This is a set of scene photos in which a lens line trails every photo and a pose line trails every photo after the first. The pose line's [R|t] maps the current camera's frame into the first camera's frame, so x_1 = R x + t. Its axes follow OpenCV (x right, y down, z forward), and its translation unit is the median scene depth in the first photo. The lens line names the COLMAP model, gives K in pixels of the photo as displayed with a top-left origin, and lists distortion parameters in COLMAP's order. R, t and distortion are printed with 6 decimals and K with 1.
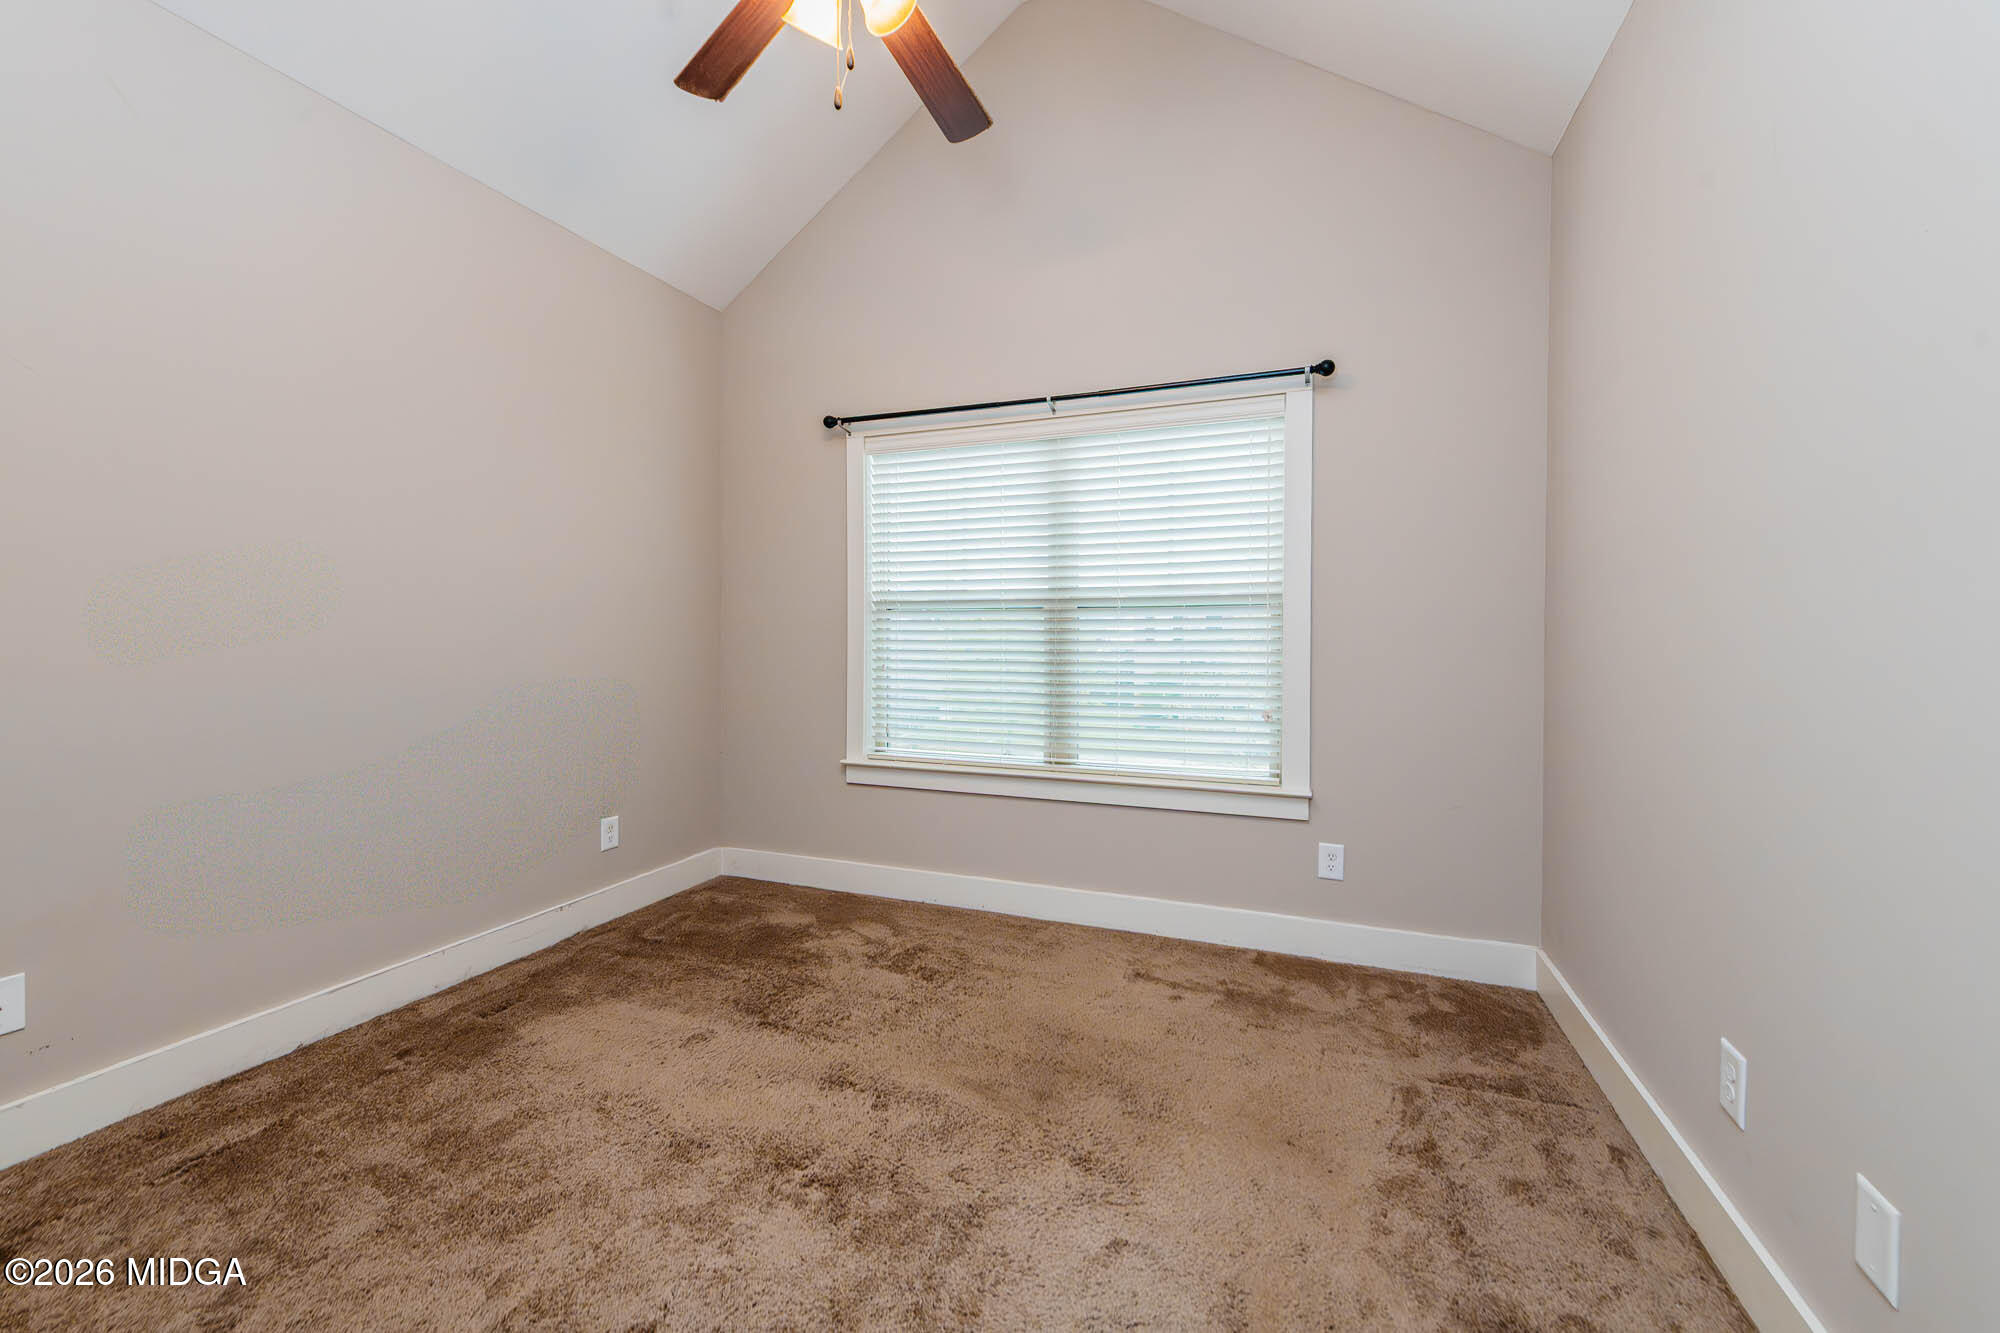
lens RADIAL K [[801.4, 0, 1018.4], [0, 801.4, 641.9], [0, 0, 1]] dist [-0.000858, -0.000187]
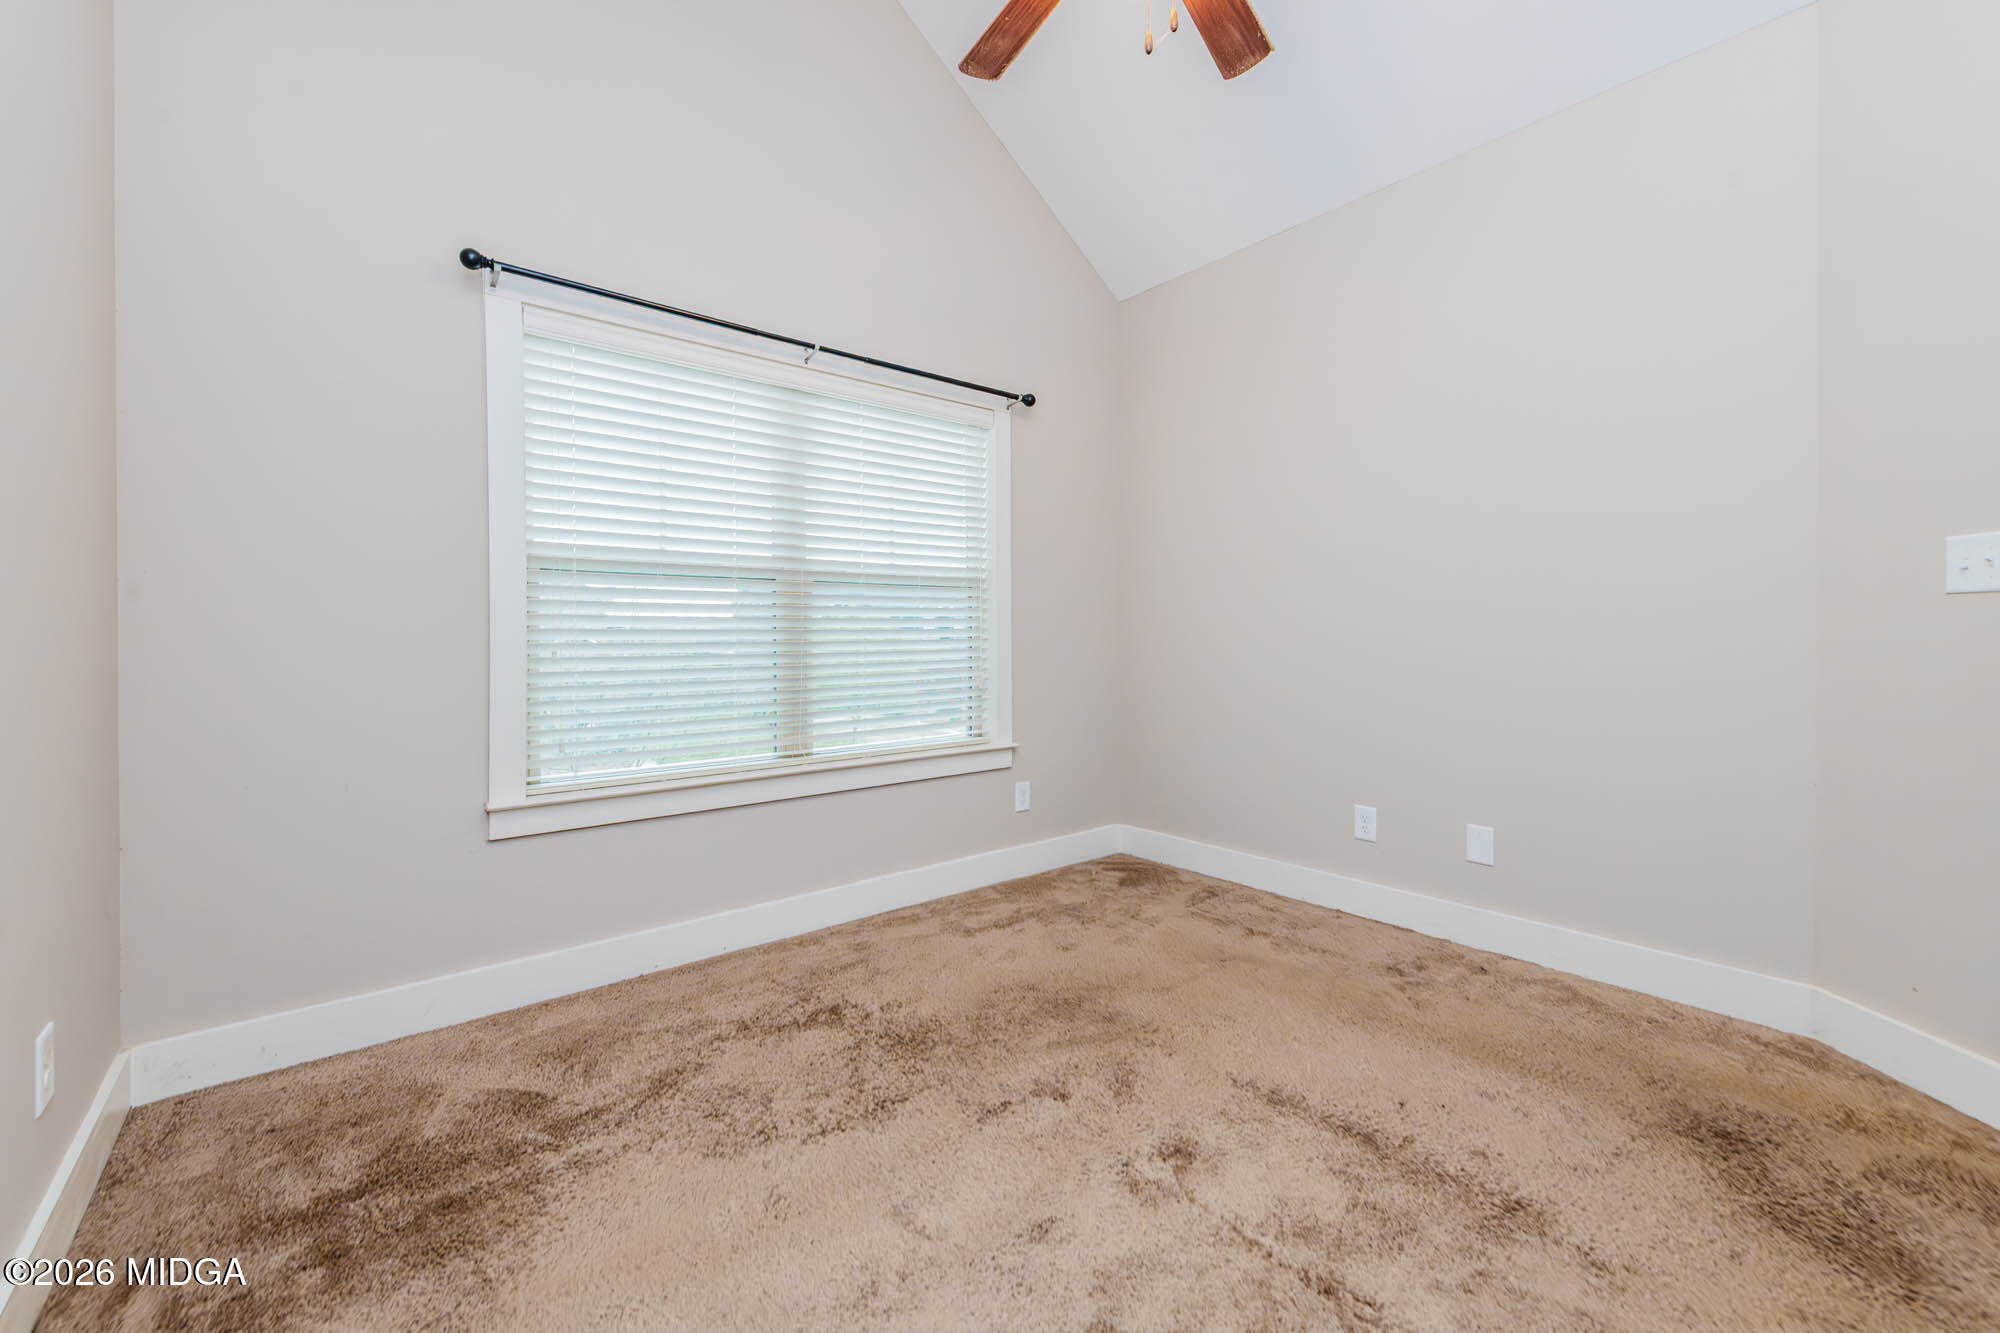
lens RADIAL K [[796.6, 0, 1019.5], [0, 796.6, 642.2], [0, 0, 1]] dist [-0.000024, -0.000259]
pose [[0.477676, -0.008955, 0.878490, -0.690816], [0.016389, 0.999865, 0.001281, 0.032476], [-0.878383, 0.013785, 0.477758, 0.406916]]
